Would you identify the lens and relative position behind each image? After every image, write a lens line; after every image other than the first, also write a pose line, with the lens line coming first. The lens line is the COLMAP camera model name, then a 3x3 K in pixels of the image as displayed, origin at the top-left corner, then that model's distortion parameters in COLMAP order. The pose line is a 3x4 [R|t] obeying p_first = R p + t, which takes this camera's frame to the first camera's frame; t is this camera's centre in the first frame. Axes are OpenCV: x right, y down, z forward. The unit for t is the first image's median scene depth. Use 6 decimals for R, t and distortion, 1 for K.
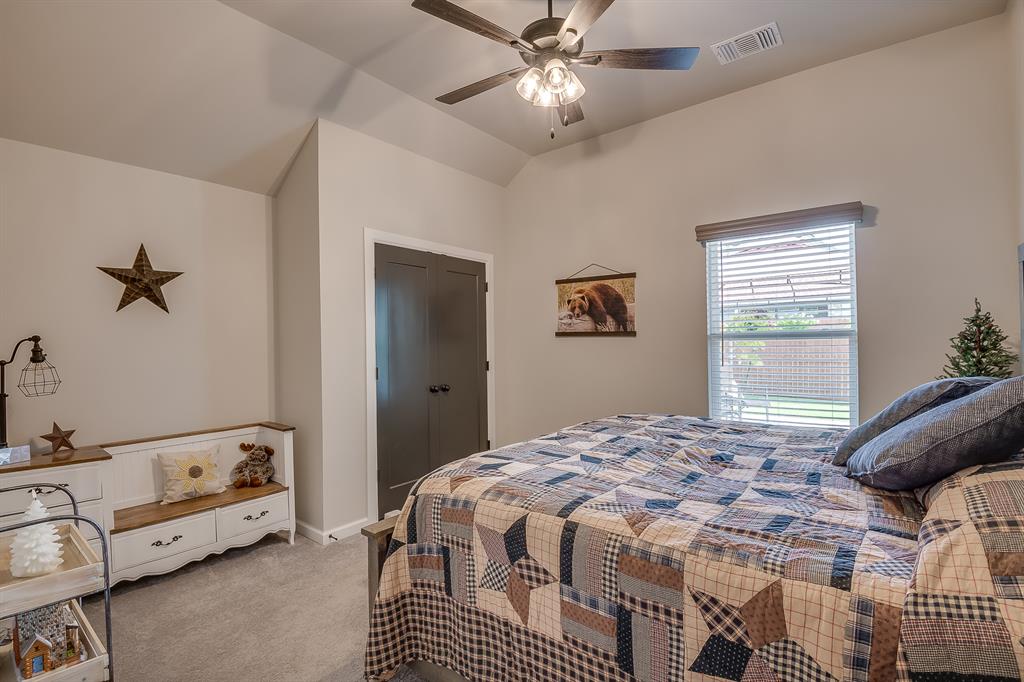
lens RADIAL K [[477.9, 0, 512.0], [0, 477.9, 348.0], [0, 0, 1]] dist [-0.003561, -0.000388]
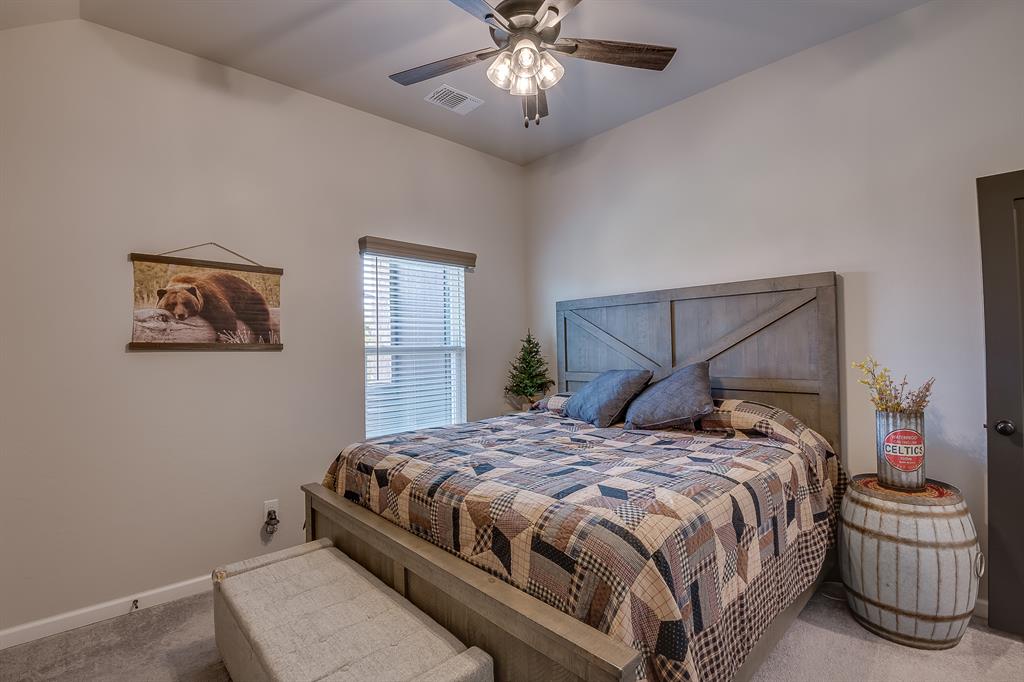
lens RADIAL K [[477.9, 0, 512.2], [0, 477.9, 338.1], [0, 0, 1]] dist [-0.003561, -0.000388]
pose [[0.123786, 0.031345, 0.991814, -0.448221], [0.031644, 0.998868, -0.035517, -0.004570], [-0.991804, 0.035781, 0.122654, 0.509626]]
